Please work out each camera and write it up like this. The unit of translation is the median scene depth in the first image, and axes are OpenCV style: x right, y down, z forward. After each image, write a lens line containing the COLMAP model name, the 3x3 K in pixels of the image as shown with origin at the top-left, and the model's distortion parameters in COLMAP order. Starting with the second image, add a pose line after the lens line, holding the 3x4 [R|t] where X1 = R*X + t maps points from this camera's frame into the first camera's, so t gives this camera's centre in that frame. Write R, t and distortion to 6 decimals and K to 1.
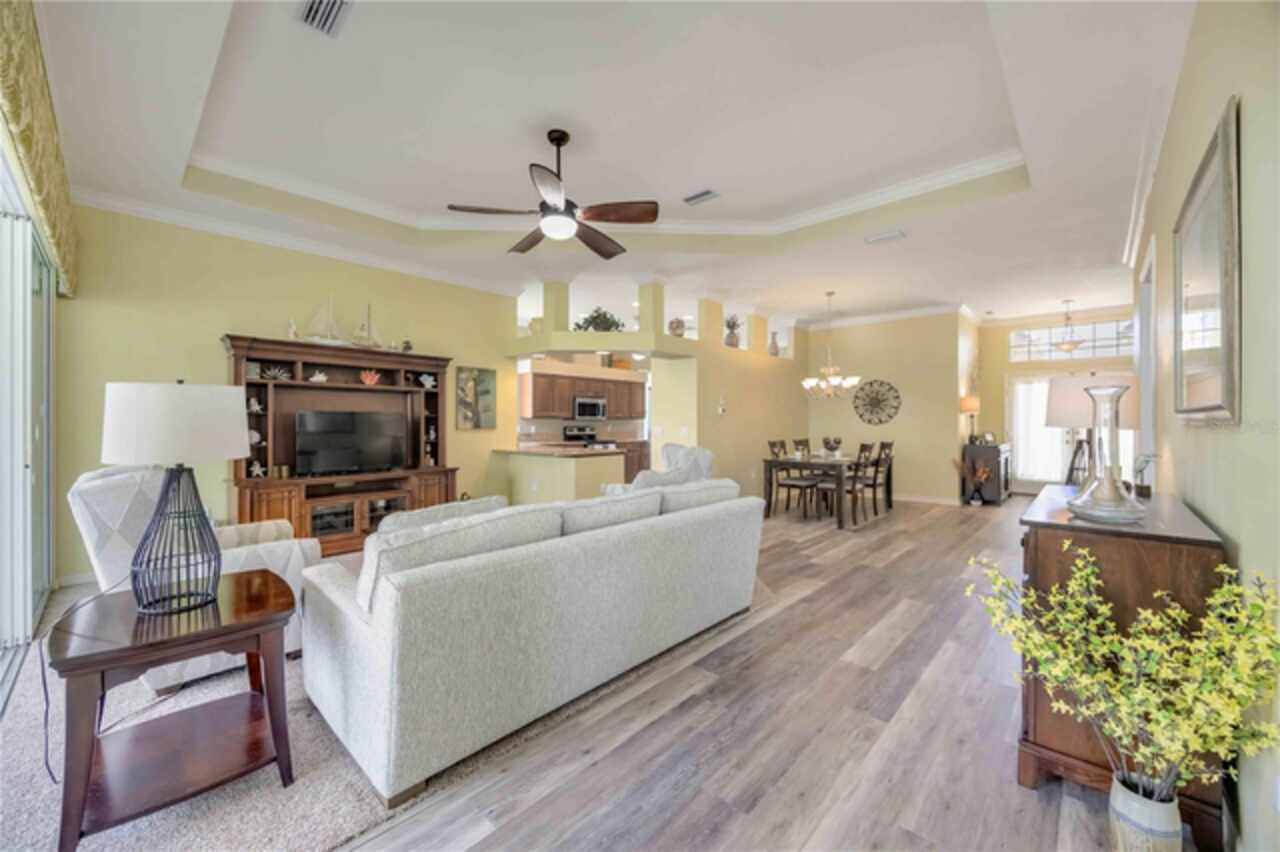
lens RADIAL K [[503.5, 0, 641.2], [0, 503.5, 413.1], [0, 0, 1]] dist [-0.001840, 0.000458]
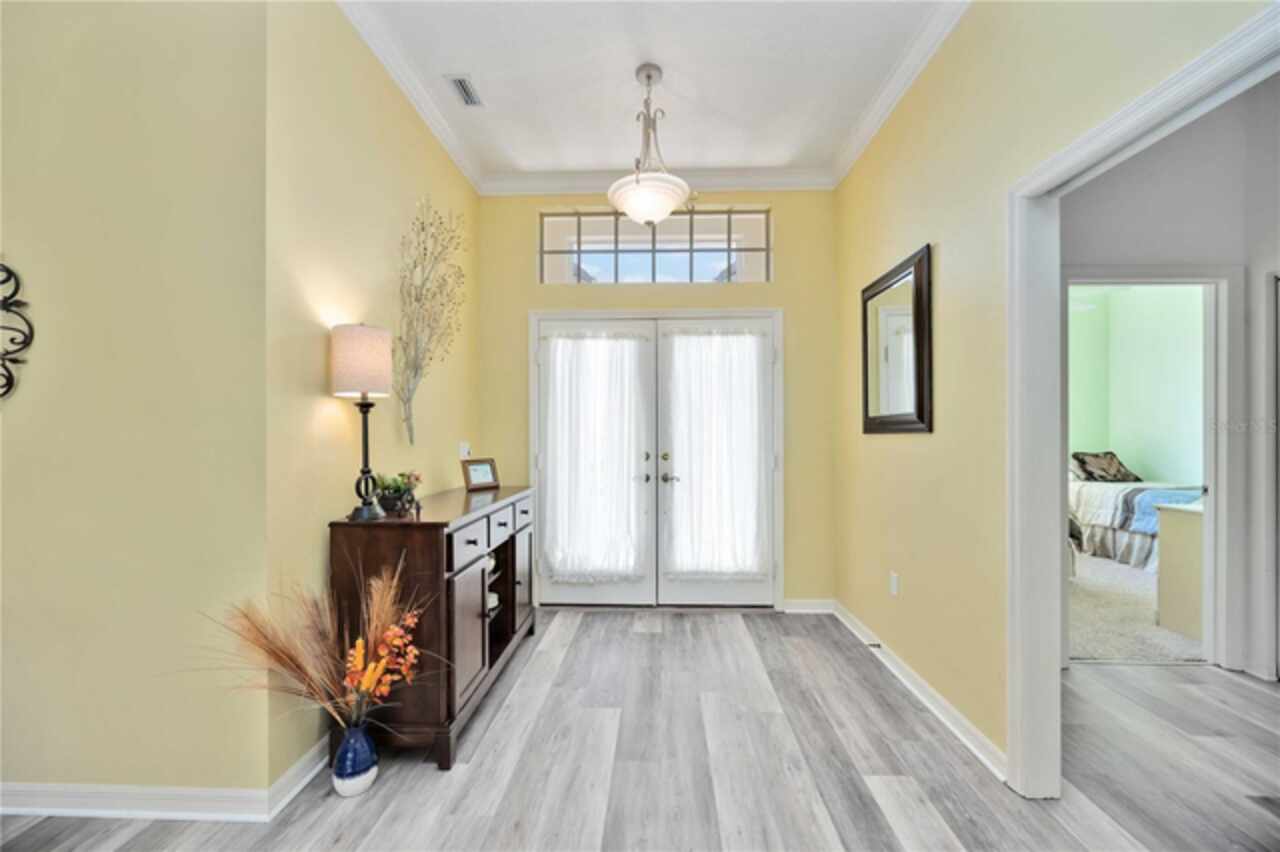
lens RADIAL K [[487.7, 0, 639.9], [0, 487.7, 431.1], [0, 0, 1]] dist [-0.005211, 0.000527]
pose [[0.764083, 0.003877, 0.645106, 0.668741], [-0.012199, 0.999890, 0.008438, 0.016124], [-0.645002, -0.014317, 0.764047, 0.801256]]
